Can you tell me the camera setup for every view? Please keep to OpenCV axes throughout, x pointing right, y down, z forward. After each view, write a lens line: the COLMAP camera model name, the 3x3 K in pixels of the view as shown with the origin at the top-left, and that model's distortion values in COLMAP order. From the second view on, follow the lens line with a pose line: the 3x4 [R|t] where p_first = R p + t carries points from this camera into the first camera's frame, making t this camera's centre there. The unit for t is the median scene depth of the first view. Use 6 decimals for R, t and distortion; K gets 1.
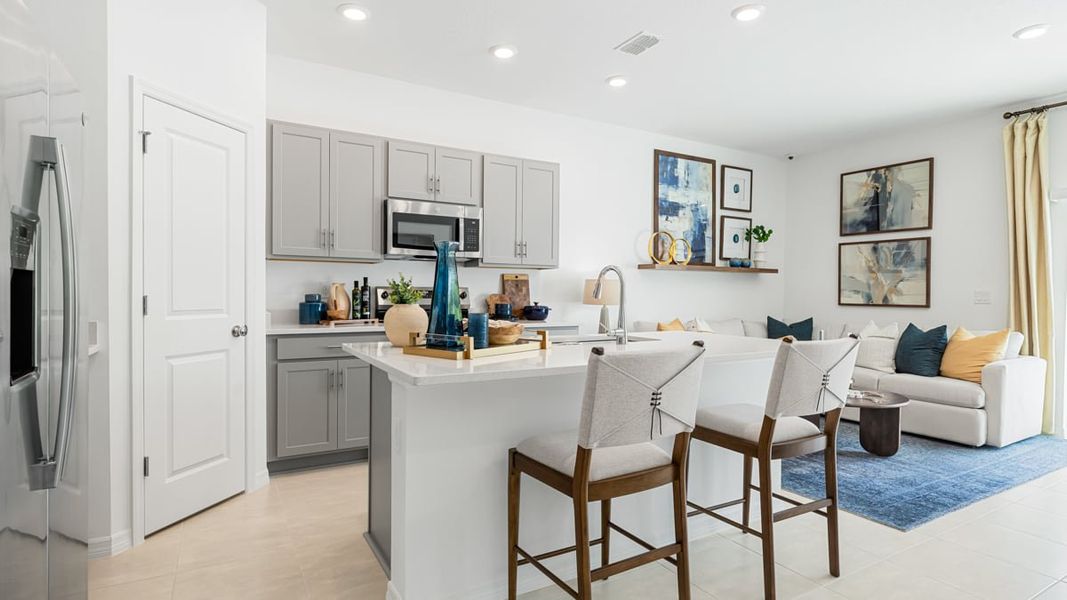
lens RADIAL K [[542.8, 0, 531.3], [0, 542.8, 302.0], [0, 0, 1]] dist [0.006931, -0.002570]
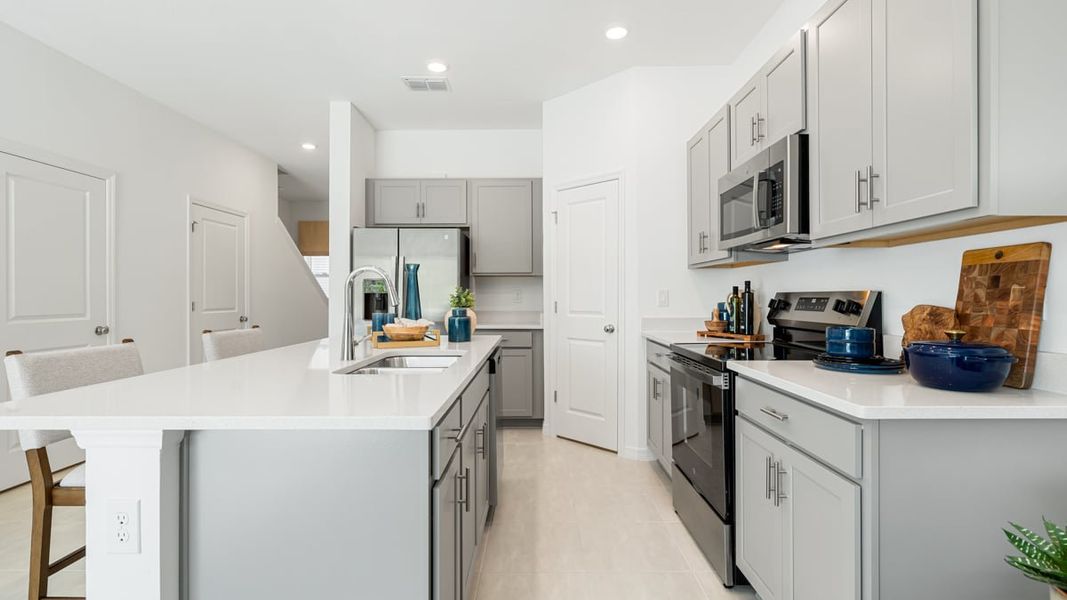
lens RADIAL K [[473.9, 0, 535.7], [0, 473.9, 293.1], [0, 0, 1]] dist [0.001159, 0.001831]
pose [[-0.490754, -0.012556, -0.871208, 0.407050], [-0.016226, 0.999854, -0.005269, -0.018246], [0.871147, 0.011551, -0.490887, 0.993497]]
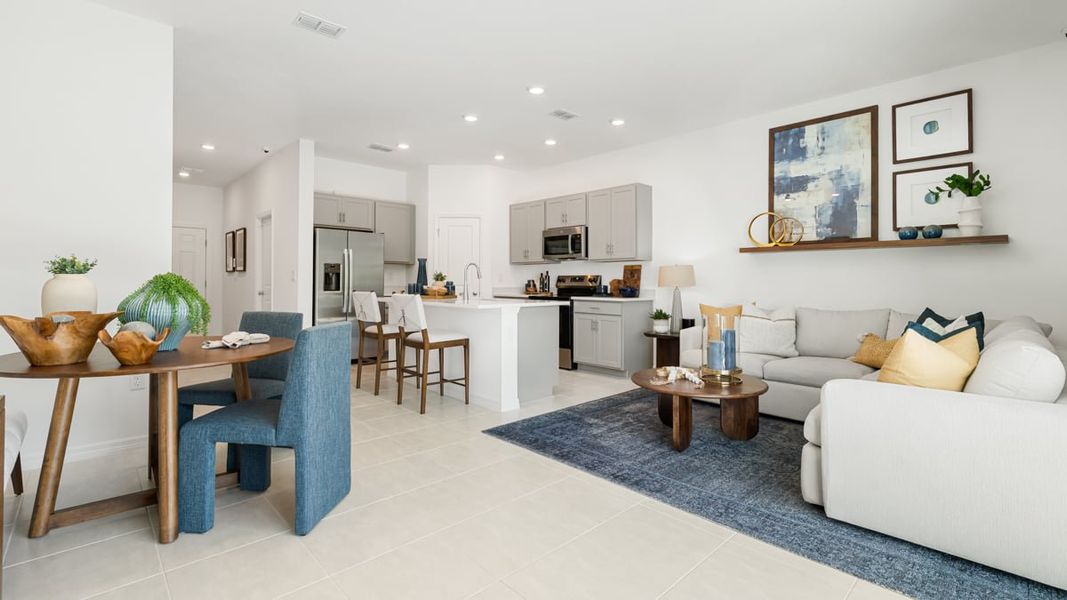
lens RADIAL K [[473.9, 0, 524.0], [0, 473.9, 274.6], [0, 0, 1]] dist [0.001159, 0.001831]
pose [[0.218828, -0.022001, -0.975515, 1.238615], [-0.019159, 0.999456, -0.026839, 0.013619], [0.975575, 0.024563, 0.218288, 0.508866]]
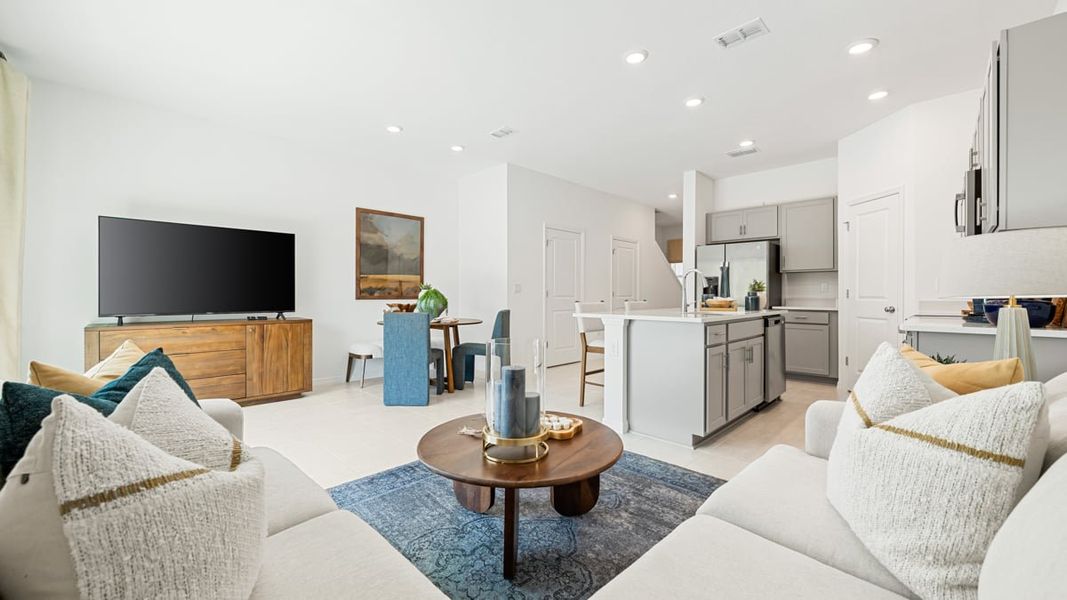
lens RADIAL K [[403.1, 0, 531.7], [0, 403.1, 298.2], [0, 0, 1]] dist [-0.000134, -0.000094]
pose [[-0.965181, -0.009869, -0.261396, 0.638422], [-0.015973, 0.999647, 0.021238, 0.005207], [0.261094, 0.024674, -0.964998, 1.360595]]
